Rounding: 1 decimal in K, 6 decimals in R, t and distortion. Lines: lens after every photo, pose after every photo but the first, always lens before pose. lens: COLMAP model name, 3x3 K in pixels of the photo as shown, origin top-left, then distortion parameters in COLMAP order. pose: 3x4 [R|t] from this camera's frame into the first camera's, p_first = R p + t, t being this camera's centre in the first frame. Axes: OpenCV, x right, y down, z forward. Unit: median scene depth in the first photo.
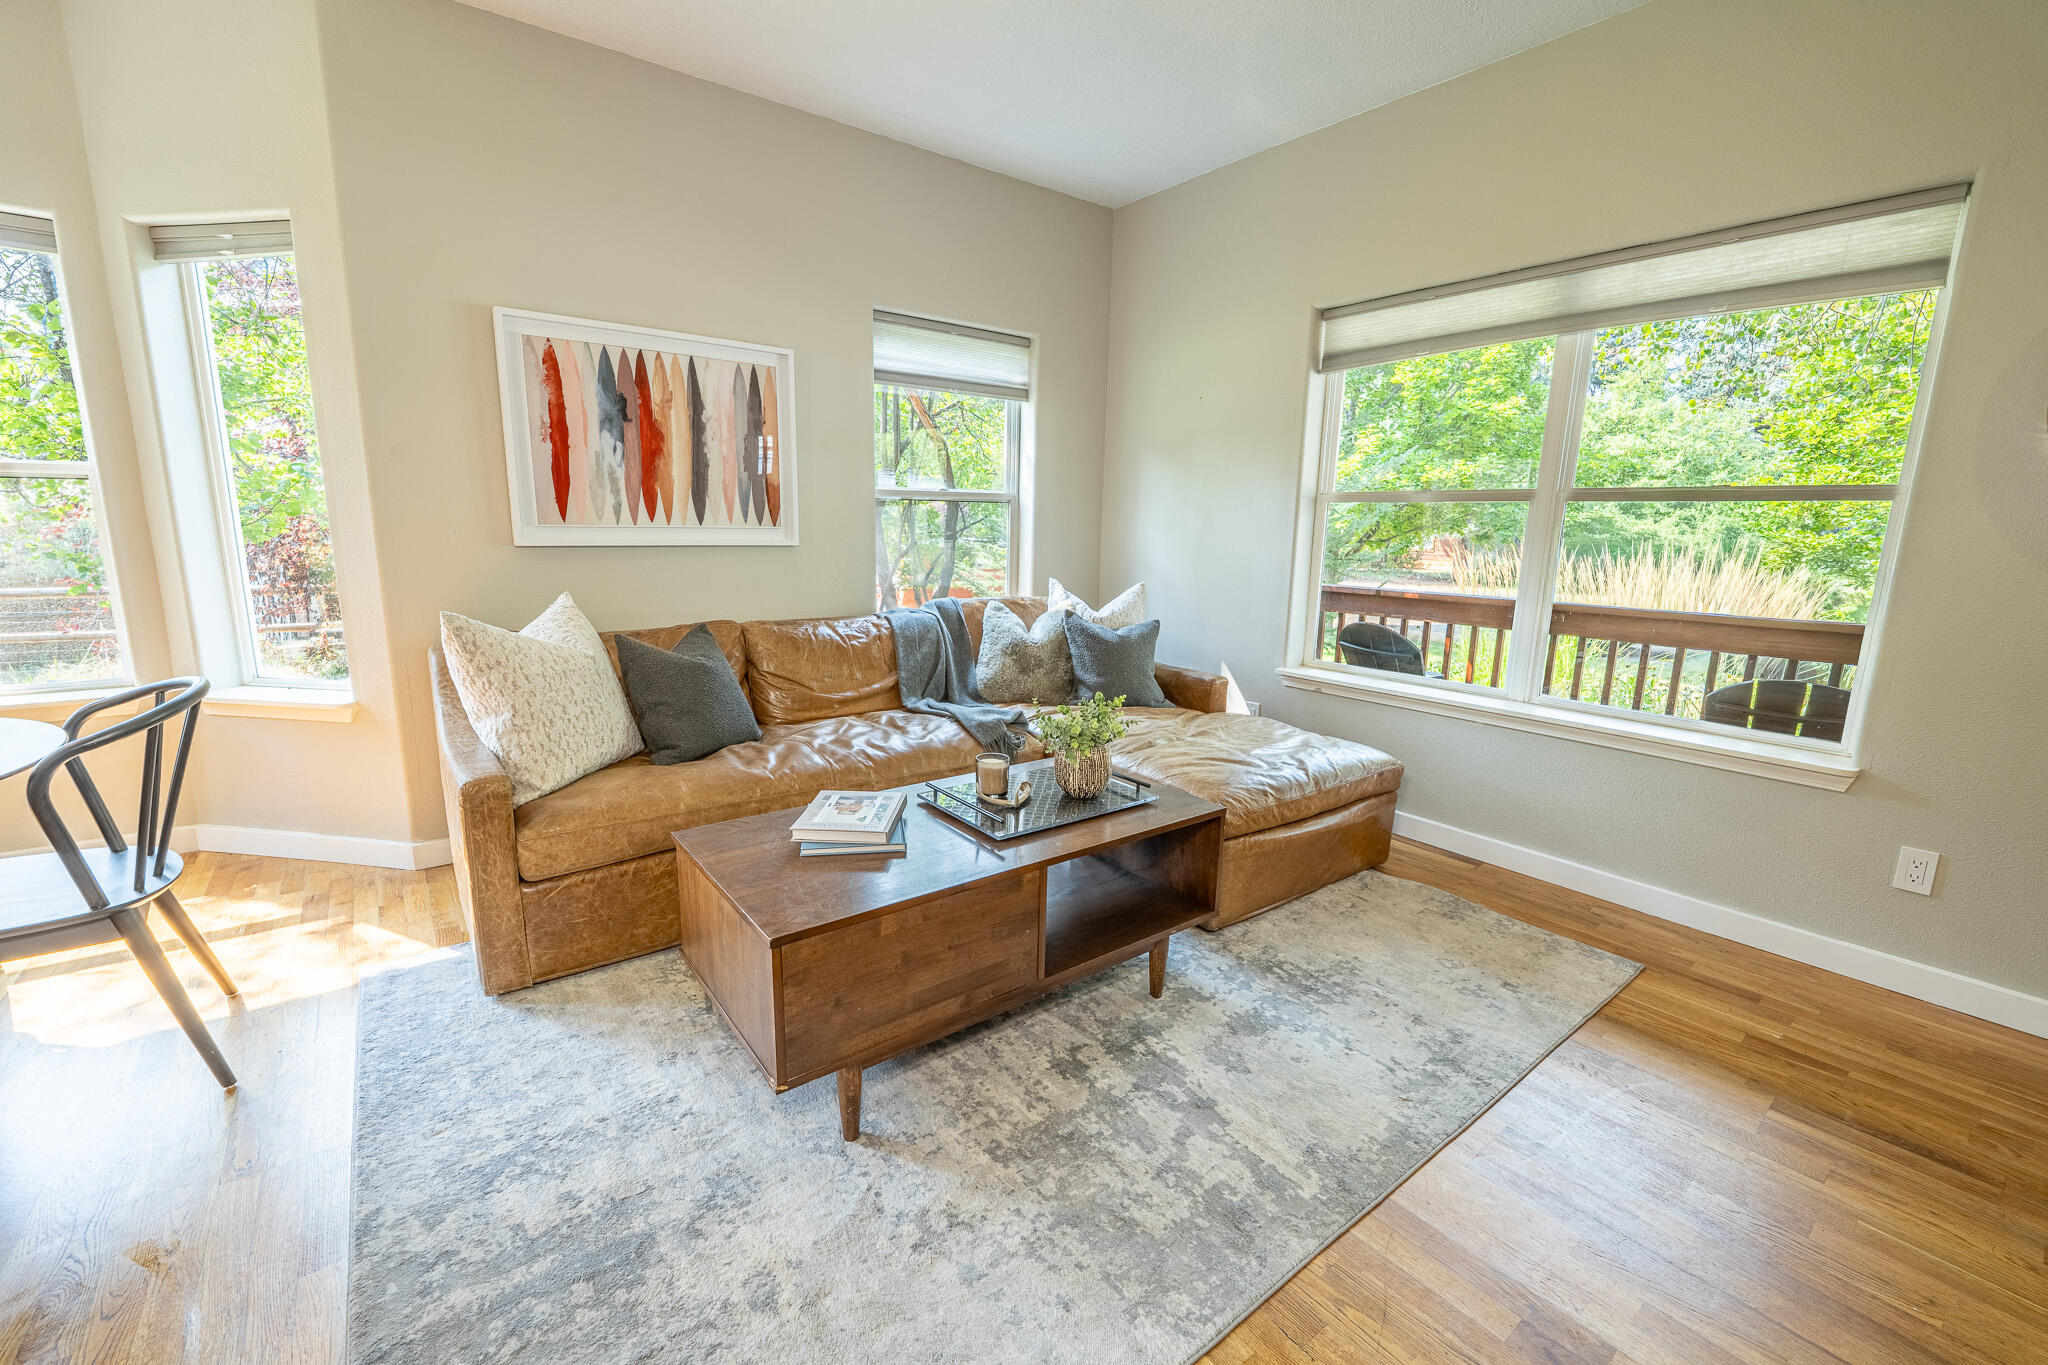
lens RADIAL K [[833.3, 0, 1028.0], [0, 833.3, 684.6], [0, 0, 1]] dist [-0.010158, -0.000143]
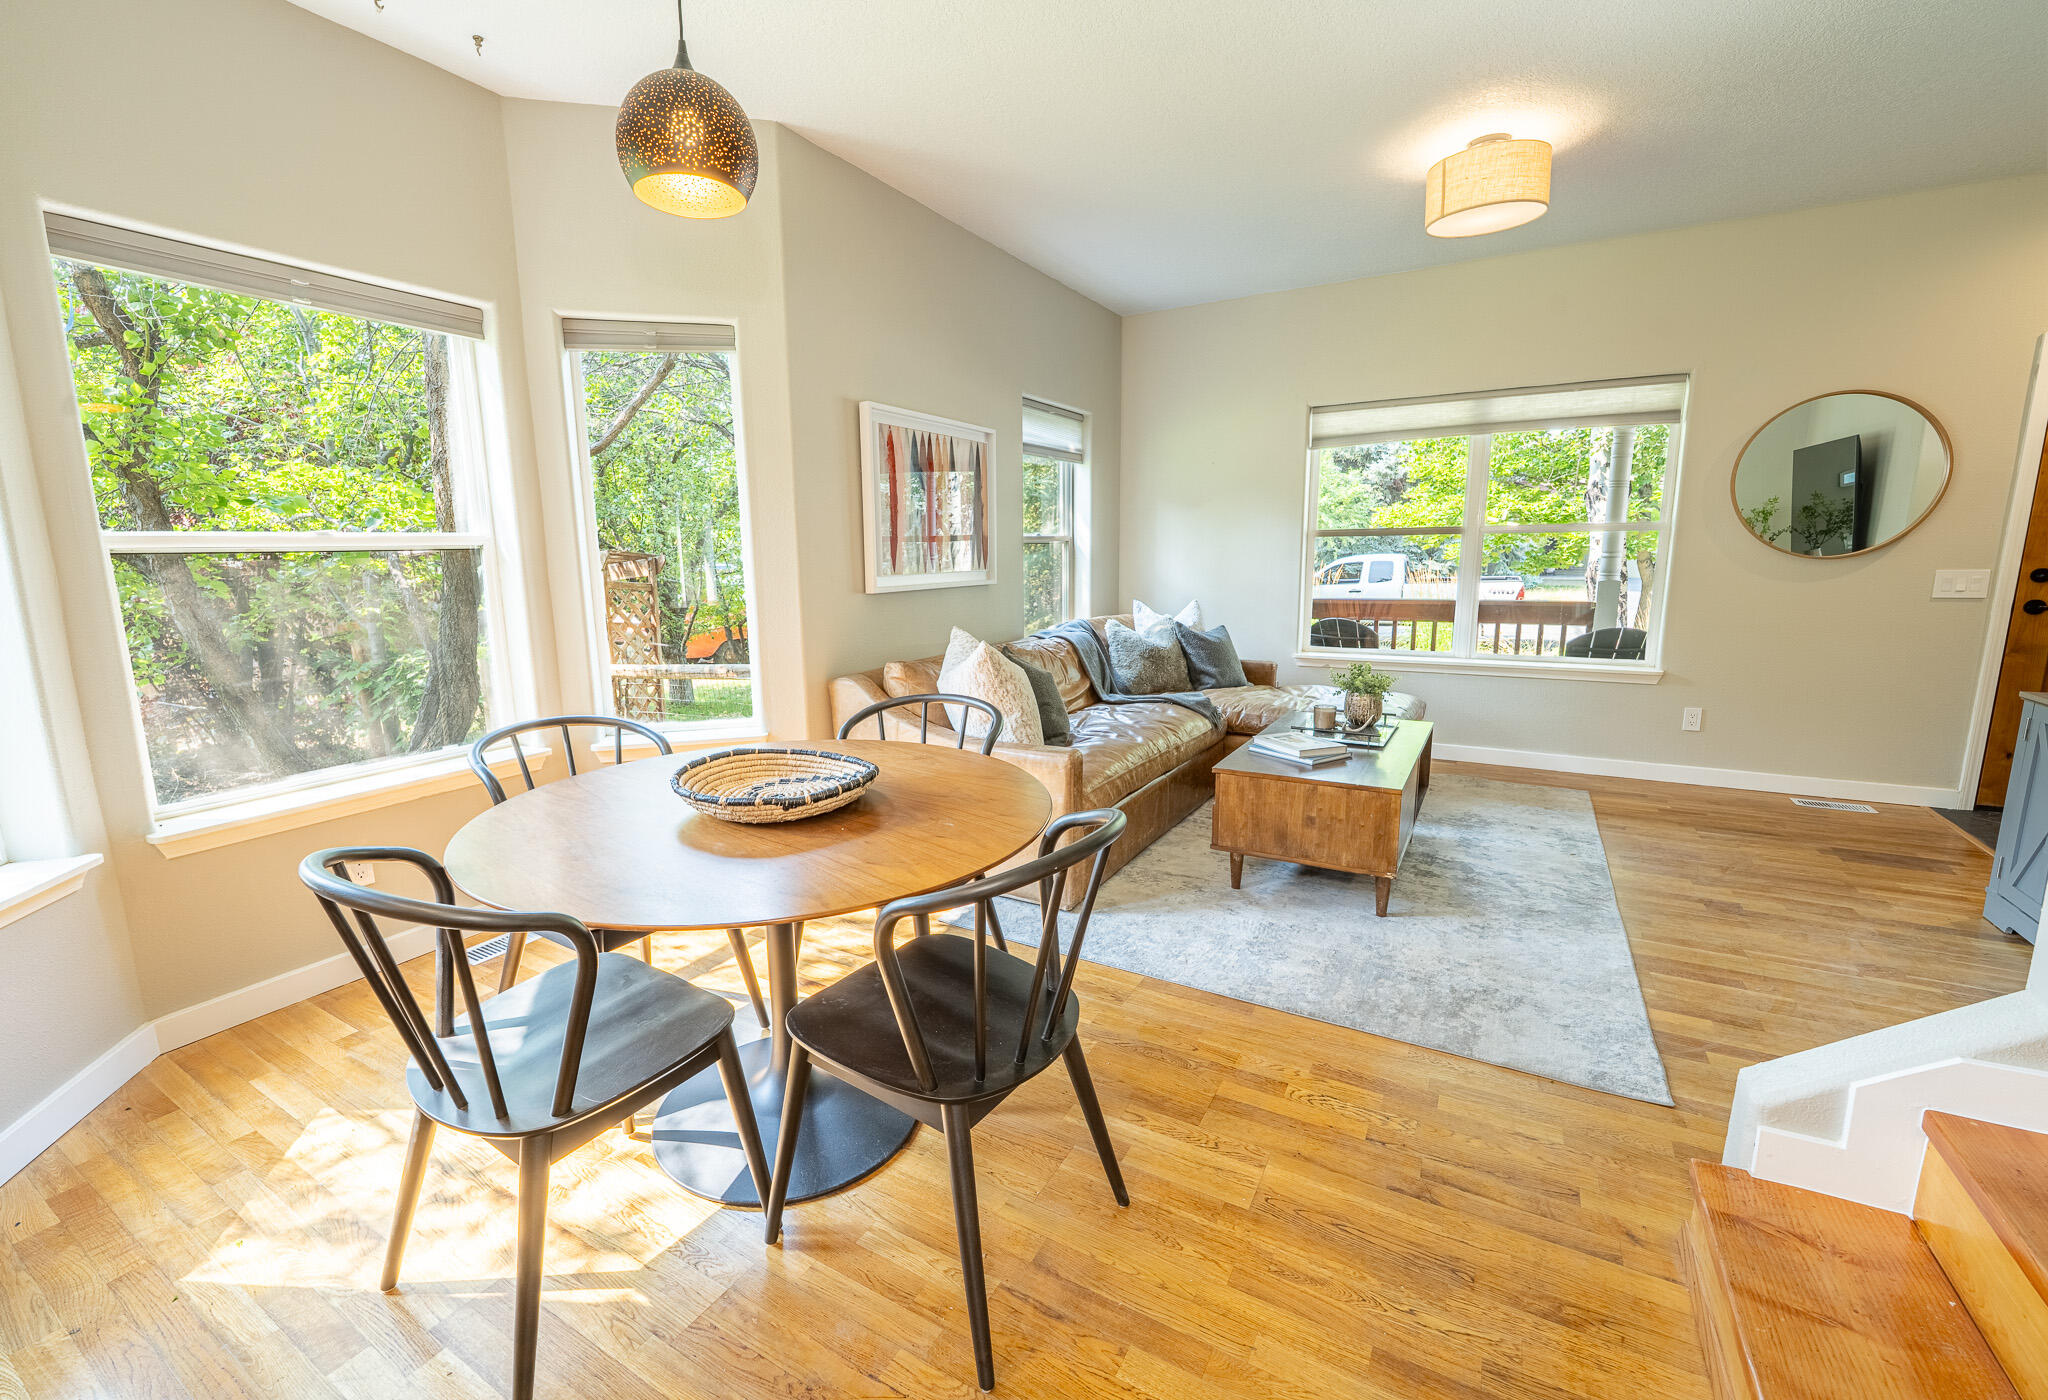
lens RADIAL K [[835.8, 0, 1018.4], [0, 835.8, 698.0], [0, 0, 1]] dist [-0.000278, -0.000322]
pose [[0.927639, -0.096909, 0.360686, -0.869705], [0.102587, 0.994718, 0.003421, 0.003478], [-0.359112, 0.033828, 0.932681, -0.217278]]
